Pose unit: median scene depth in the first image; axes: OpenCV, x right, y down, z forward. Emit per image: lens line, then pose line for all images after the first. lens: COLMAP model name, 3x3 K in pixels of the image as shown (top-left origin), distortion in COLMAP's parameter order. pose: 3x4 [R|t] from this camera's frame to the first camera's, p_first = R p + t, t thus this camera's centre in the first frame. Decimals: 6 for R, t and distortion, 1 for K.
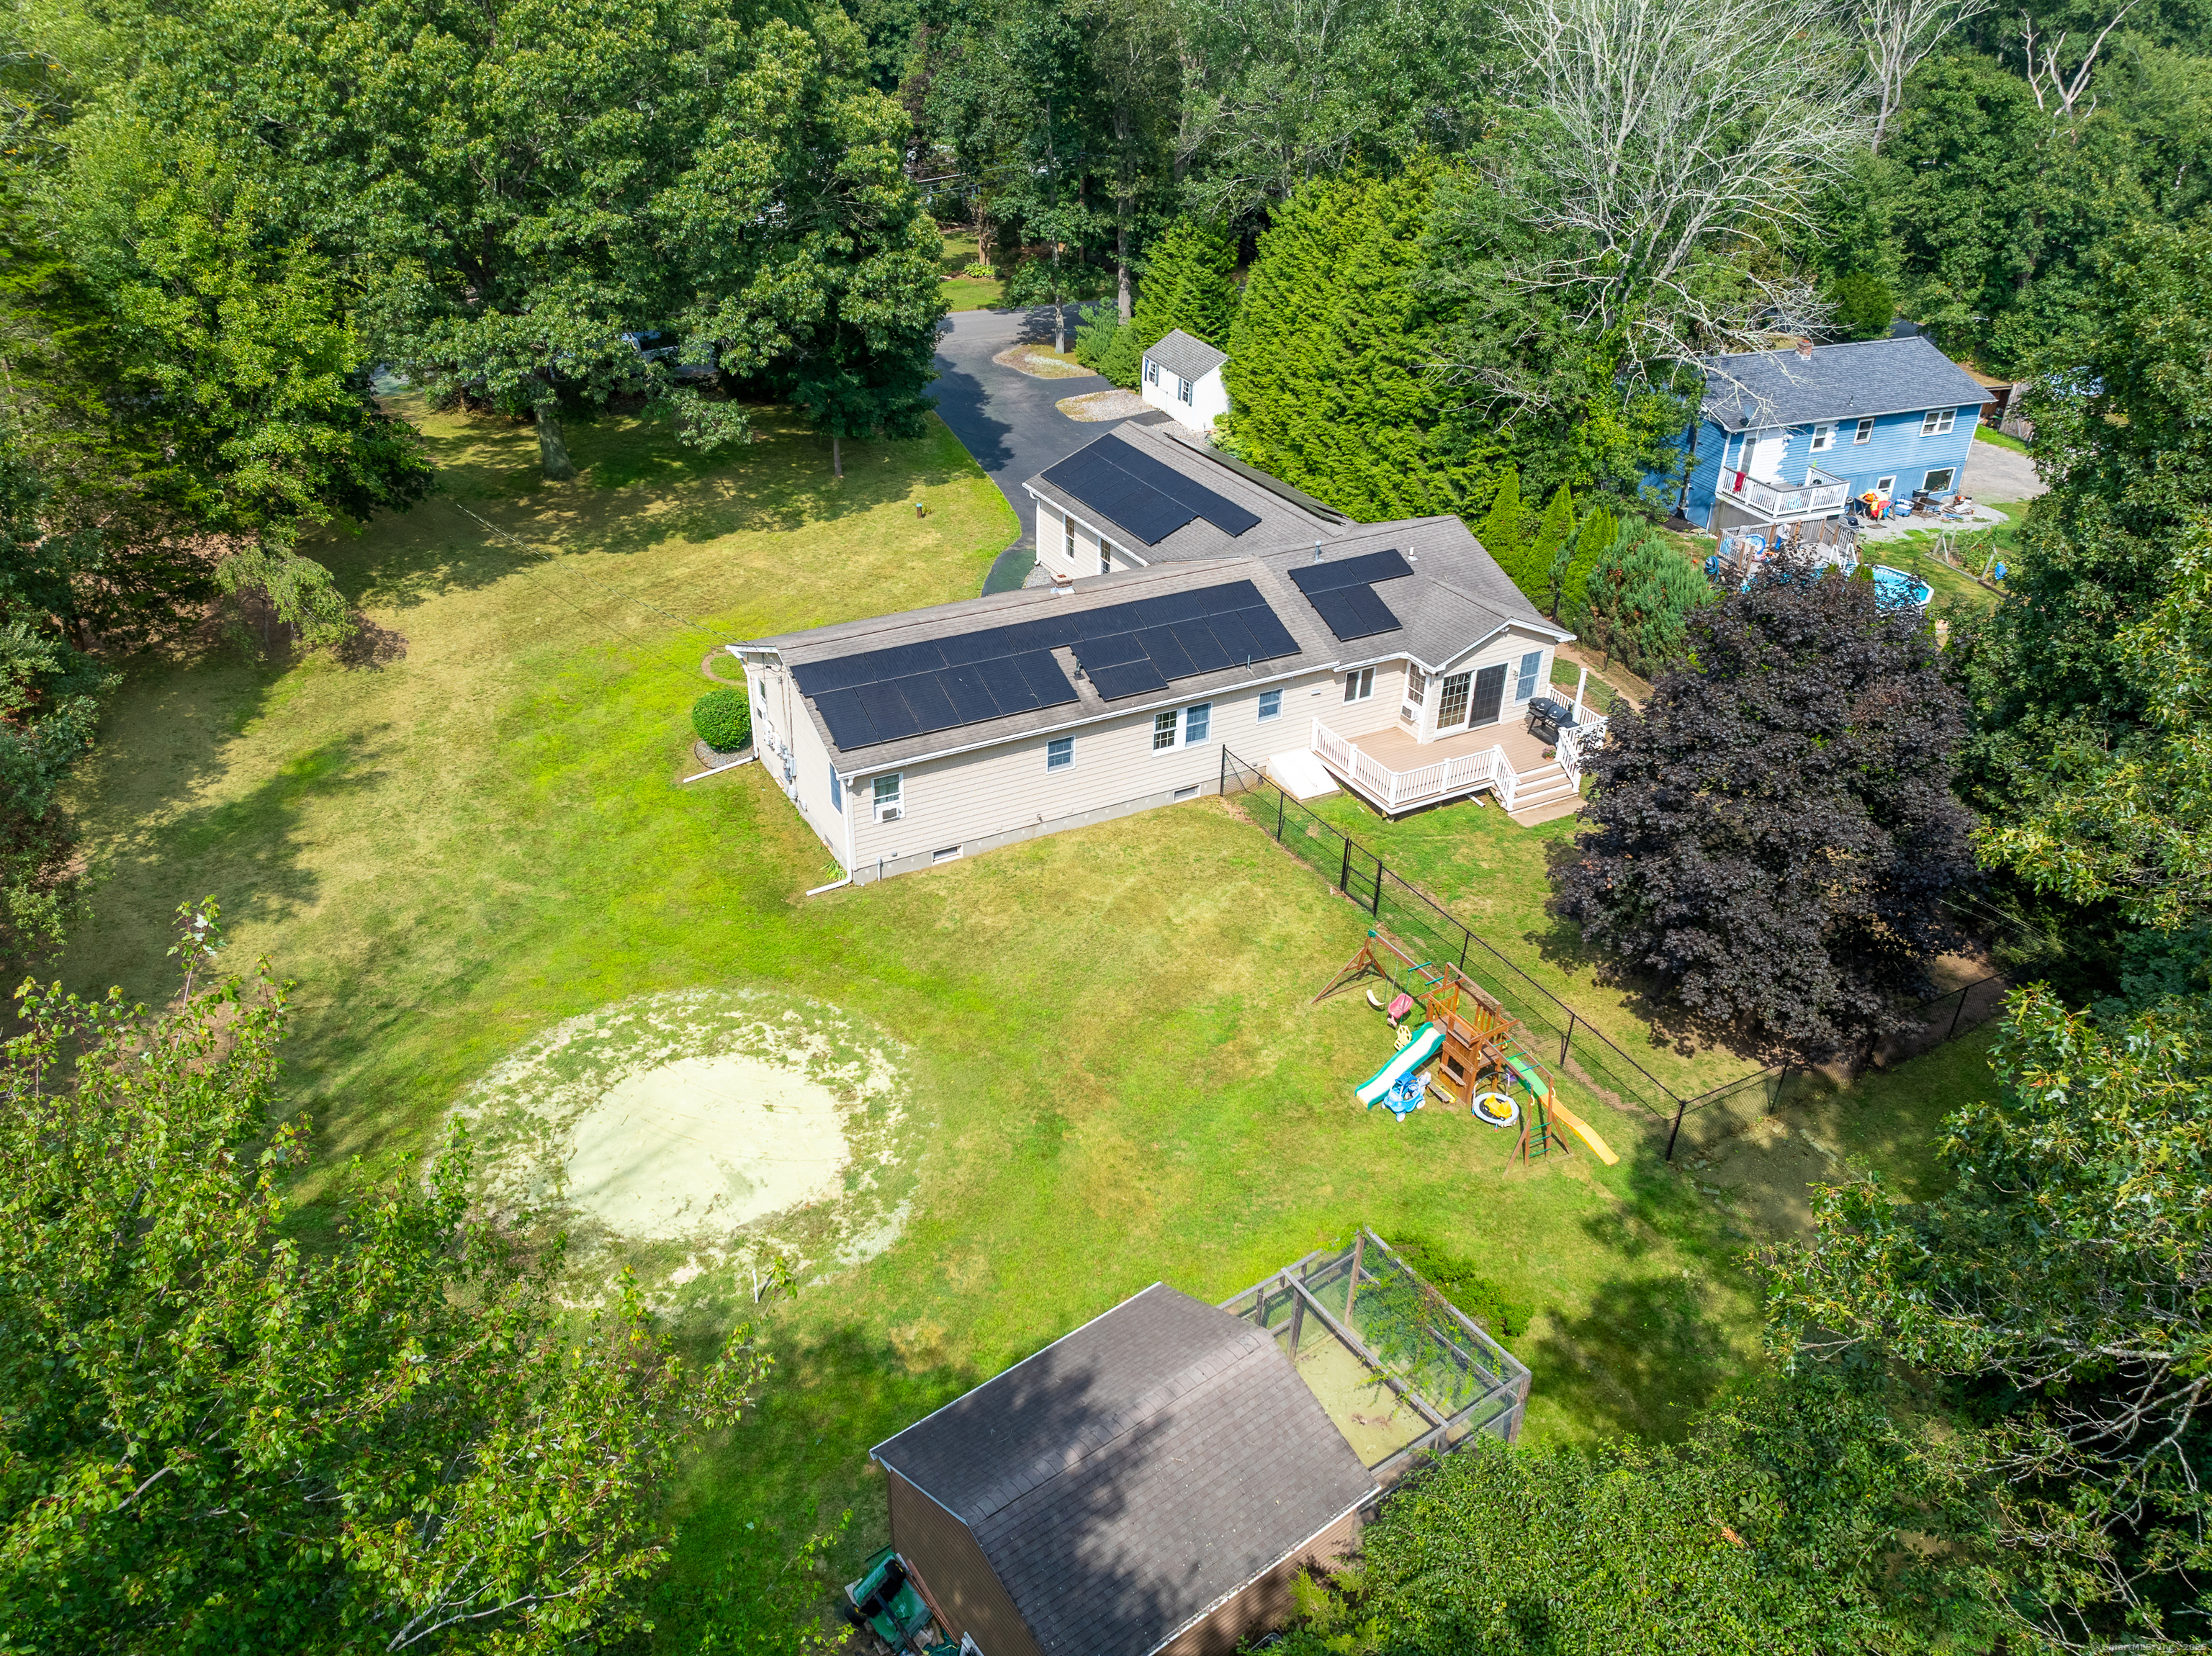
lens RADIAL K [[1657.7, 0, 1106.0], [0, 1657.7, 828.0], [0, 0, 1]] dist [-0.009876, -0.001763]
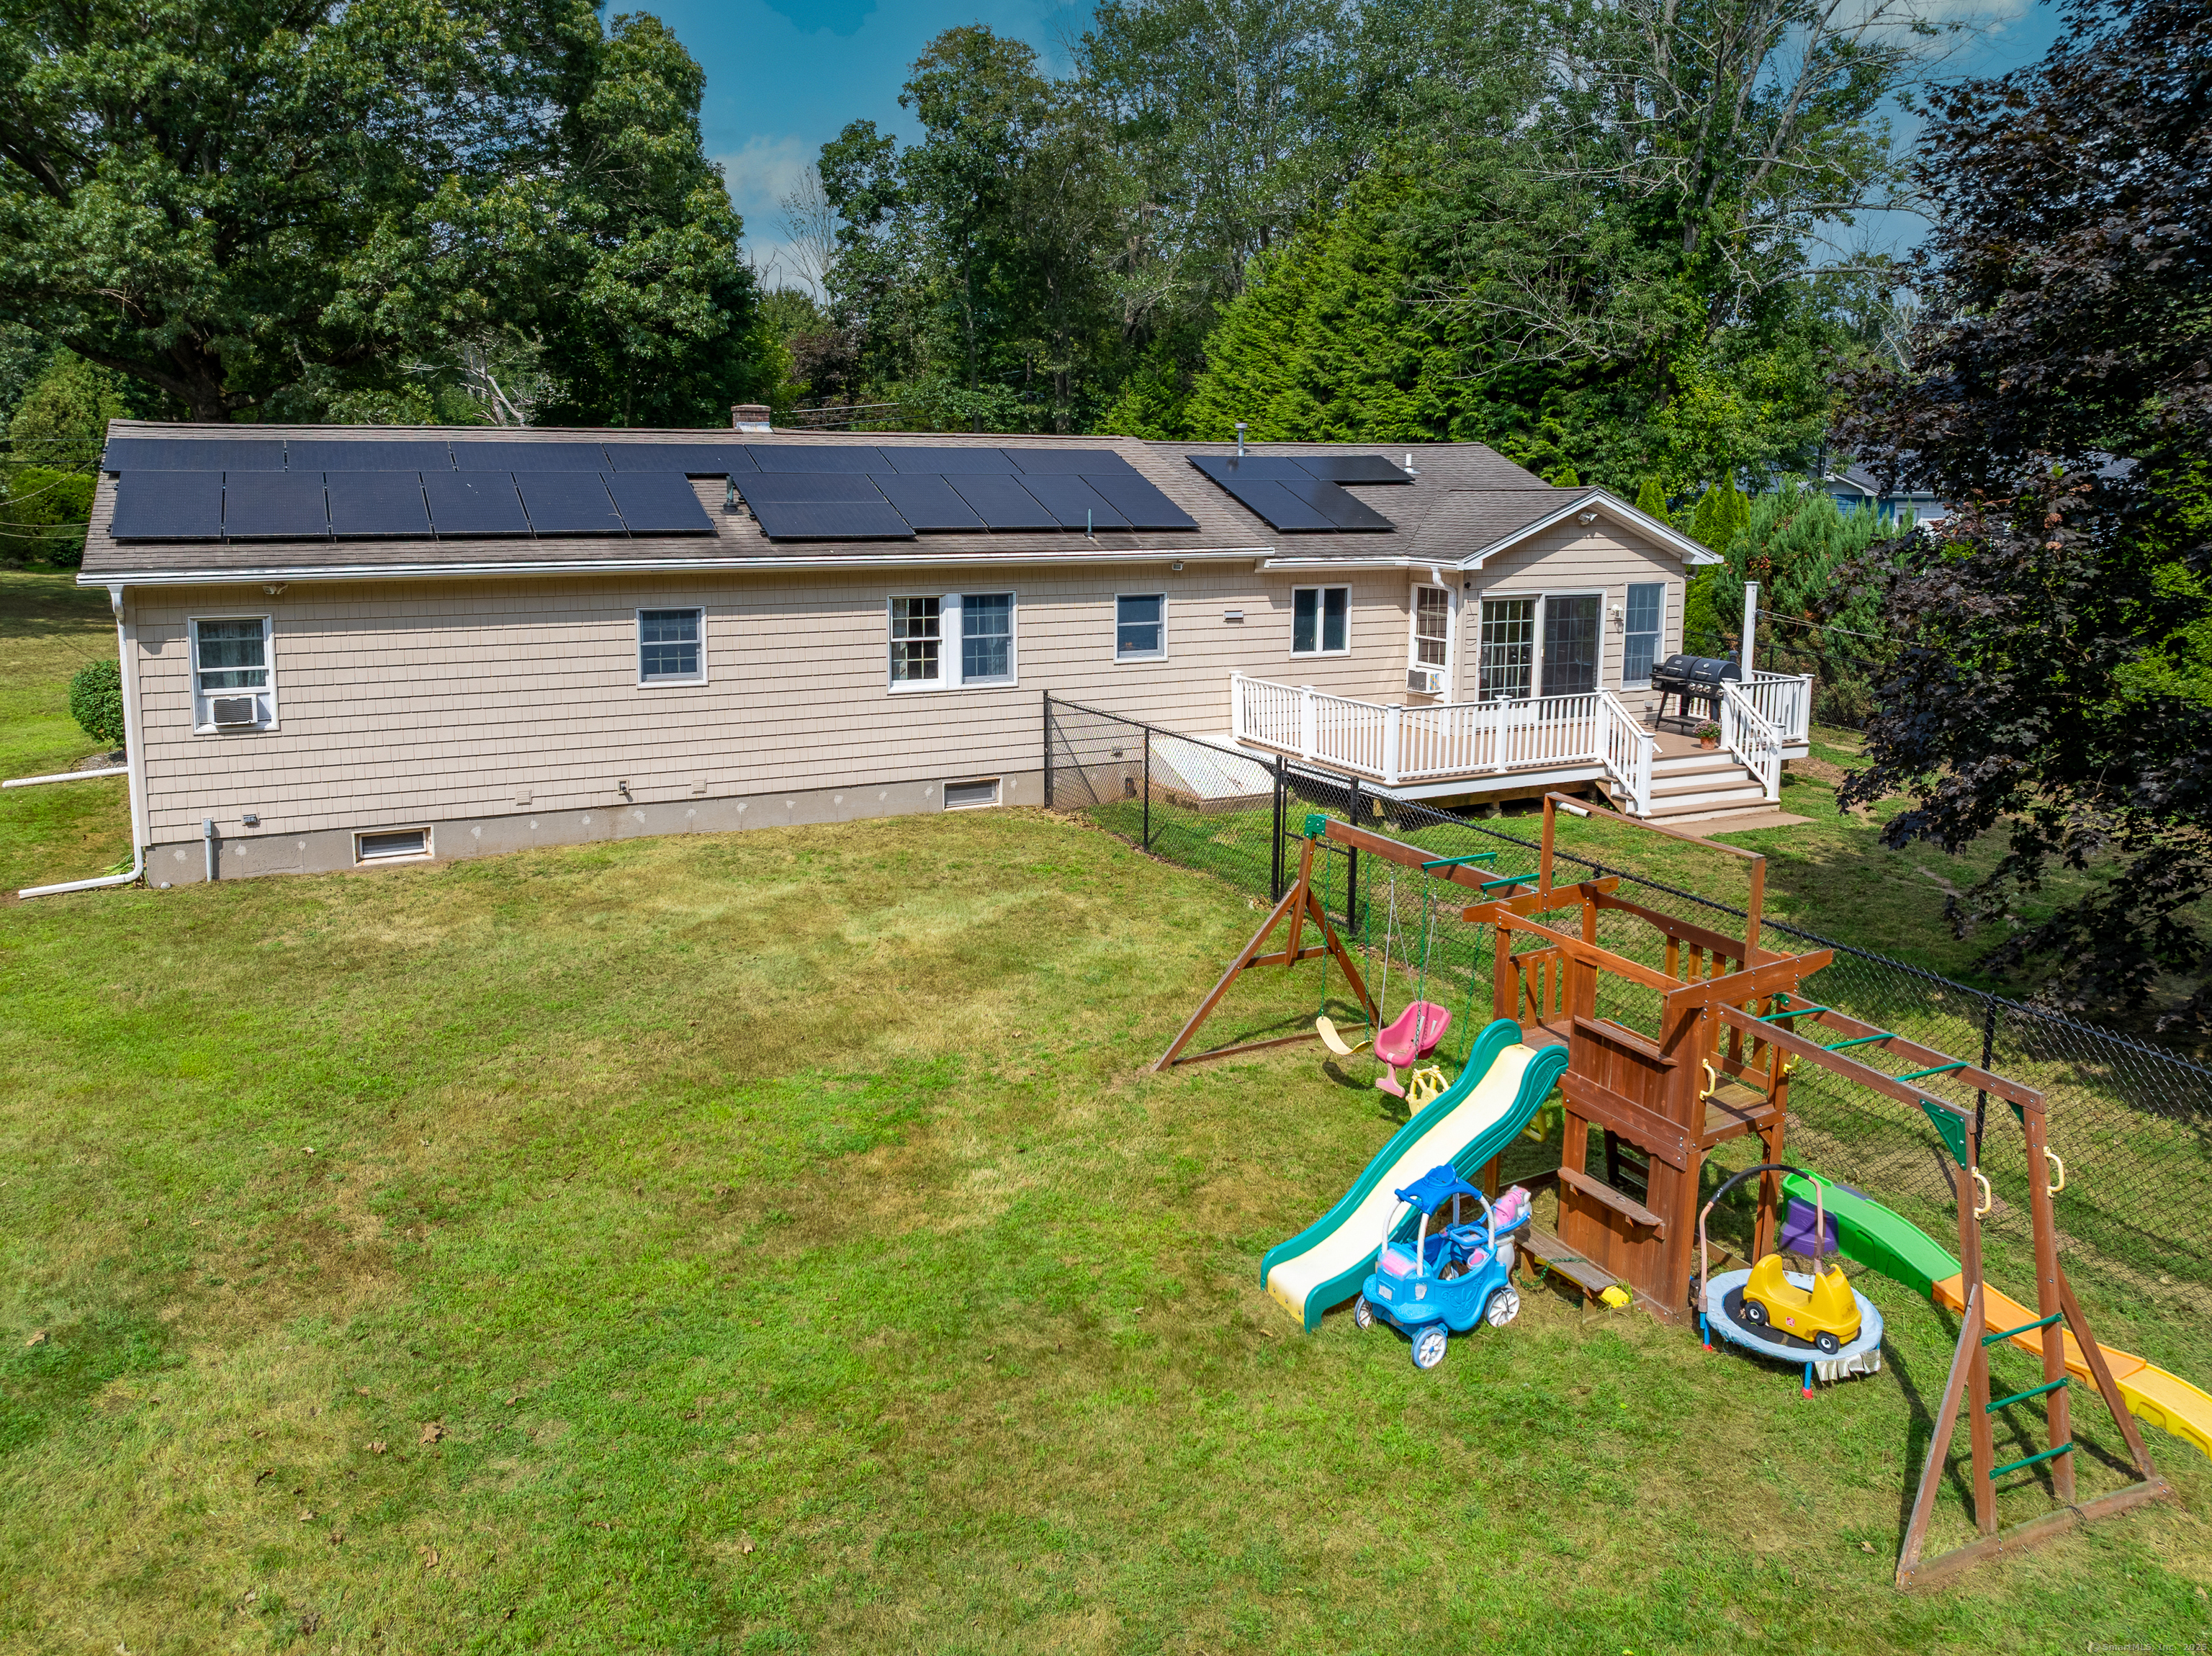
lens RADIAL K [[1589.5, 0, 1095.5], [0, 1589.5, 718.8], [0, 0, 1]] dist [-0.018983, -0.002091]
pose [[0.999150, -0.008477, -0.040345, 0.106126], [-0.007332, 0.926484, -0.376262, 0.137522], [0.040568, 0.376238, 0.925634, 0.567991]]
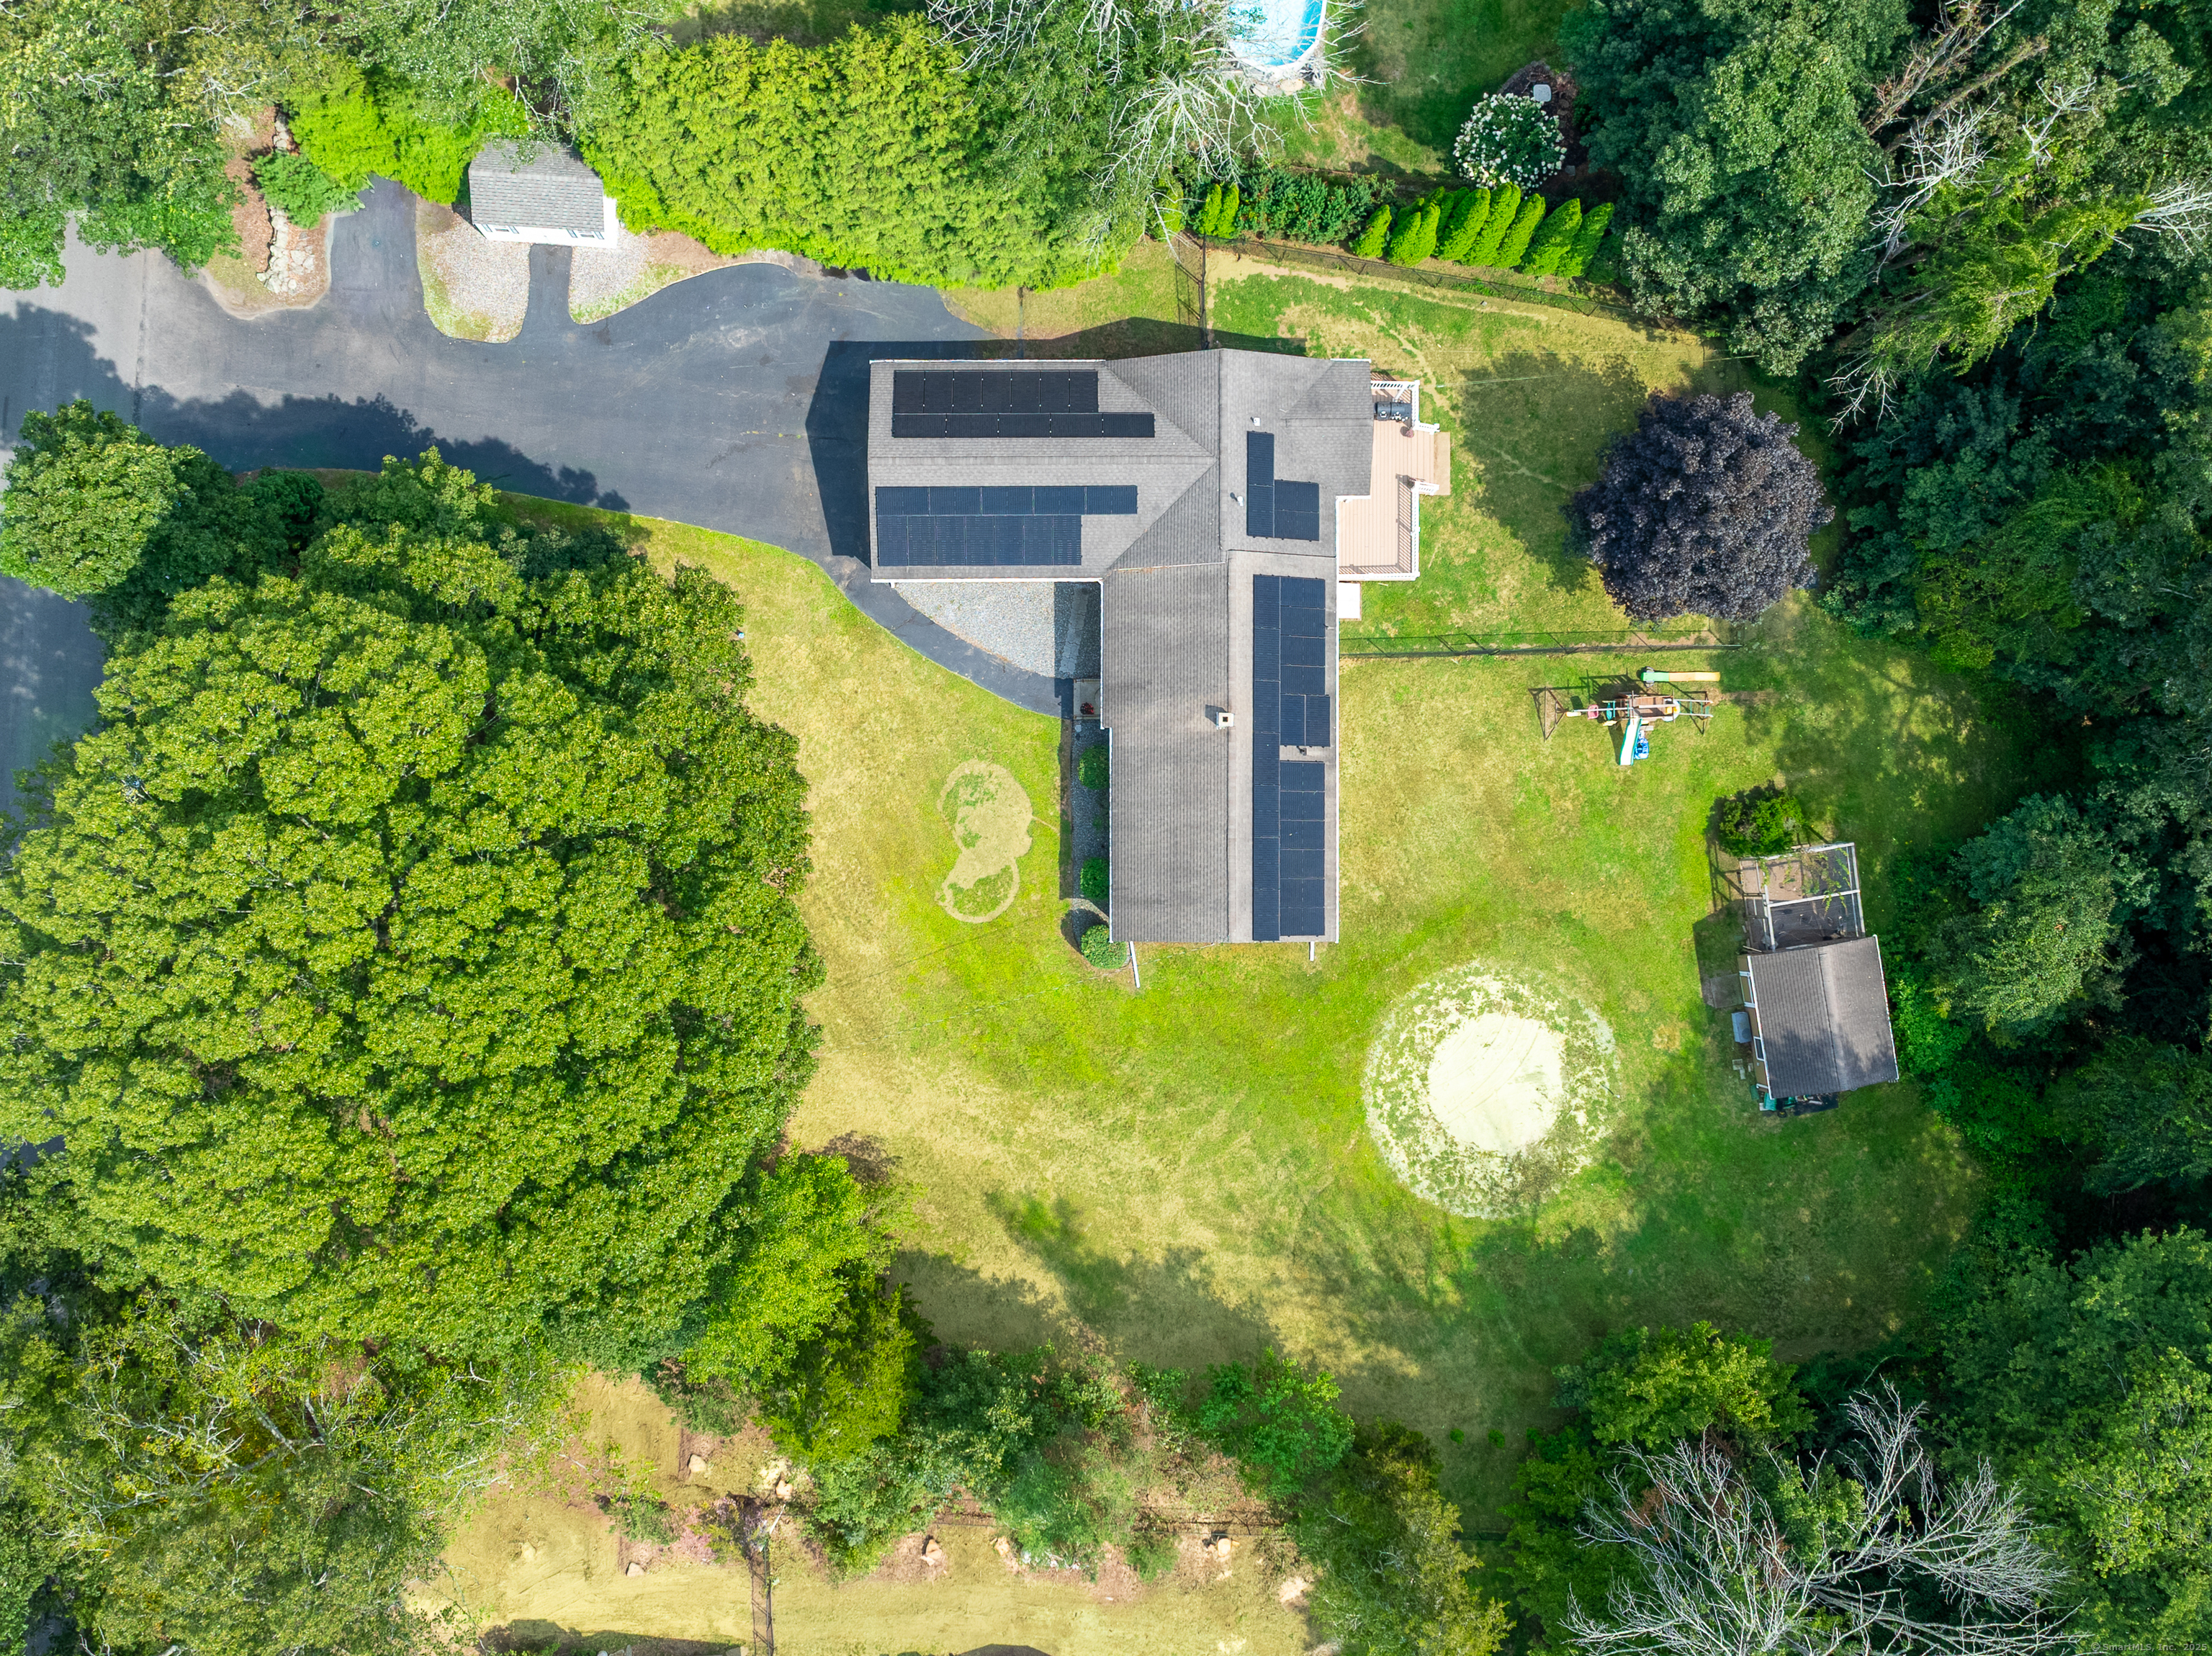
lens RADIAL K [[1657.7, 0, 1106.0], [0, 1657.7, 828.0], [0, 0, 1]] dist [-0.009876, -0.001763]
pose [[0.482812, -0.875724, -0.000536, -0.153505], [0.443817, 0.244161, 0.862213, -1.366027], [-0.754930, -0.416525, 0.506545, 0.370118]]
